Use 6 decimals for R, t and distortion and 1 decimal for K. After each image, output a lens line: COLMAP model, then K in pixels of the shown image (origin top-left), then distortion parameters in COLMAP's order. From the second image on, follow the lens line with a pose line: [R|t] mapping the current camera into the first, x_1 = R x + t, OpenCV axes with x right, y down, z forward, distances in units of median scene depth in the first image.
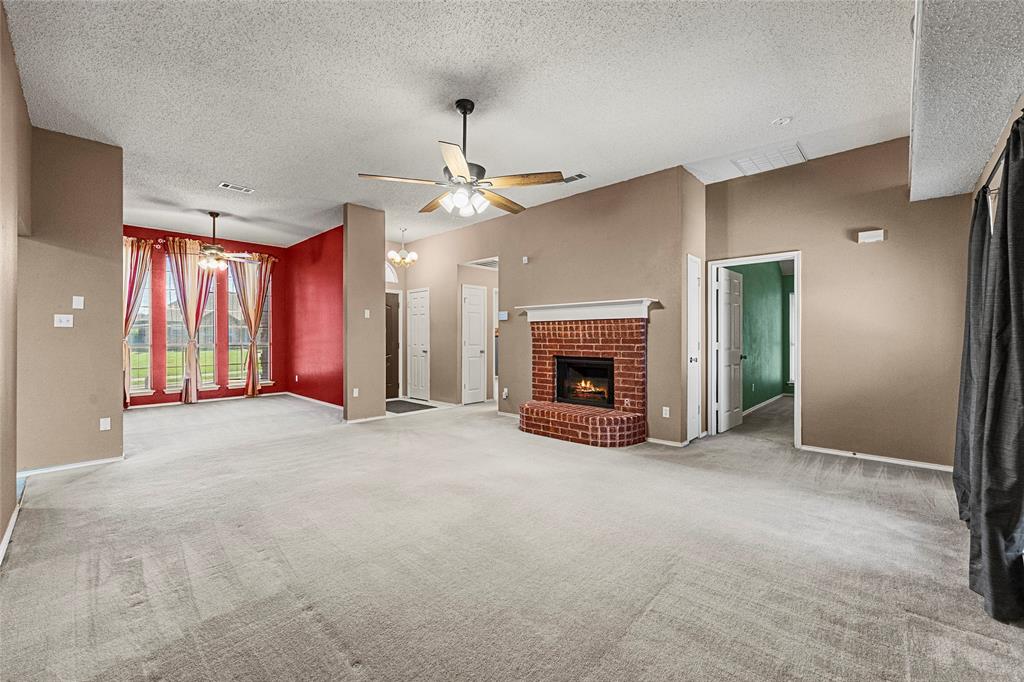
lens RADIAL K [[415.2, 0, 516.0], [0, 415.2, 335.5], [0, 0, 1]] dist [-0.001423, 0.000452]
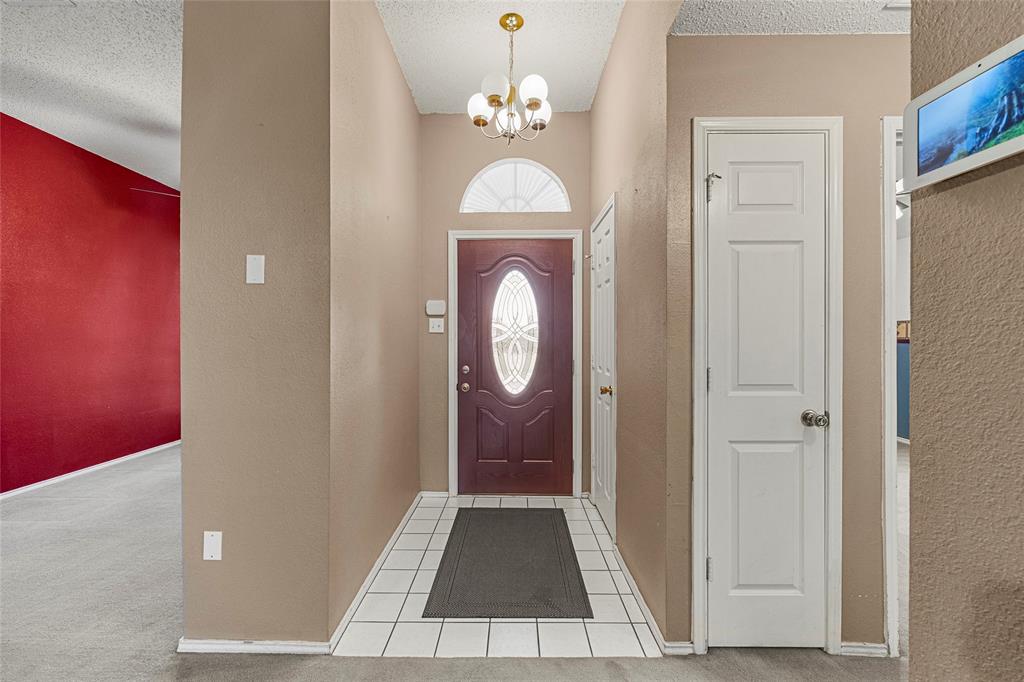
lens RADIAL K [[415.2, 0, 511.0], [0, 415.2, 339.9], [0, 0, 1]] dist [-0.001423, 0.000452]
pose [[0.695100, 0.001235, -0.718912, -0.032928], [0.001836, 0.999992, 0.003492, -0.003599], [0.718910, -0.003747, 0.695093, 0.676012]]
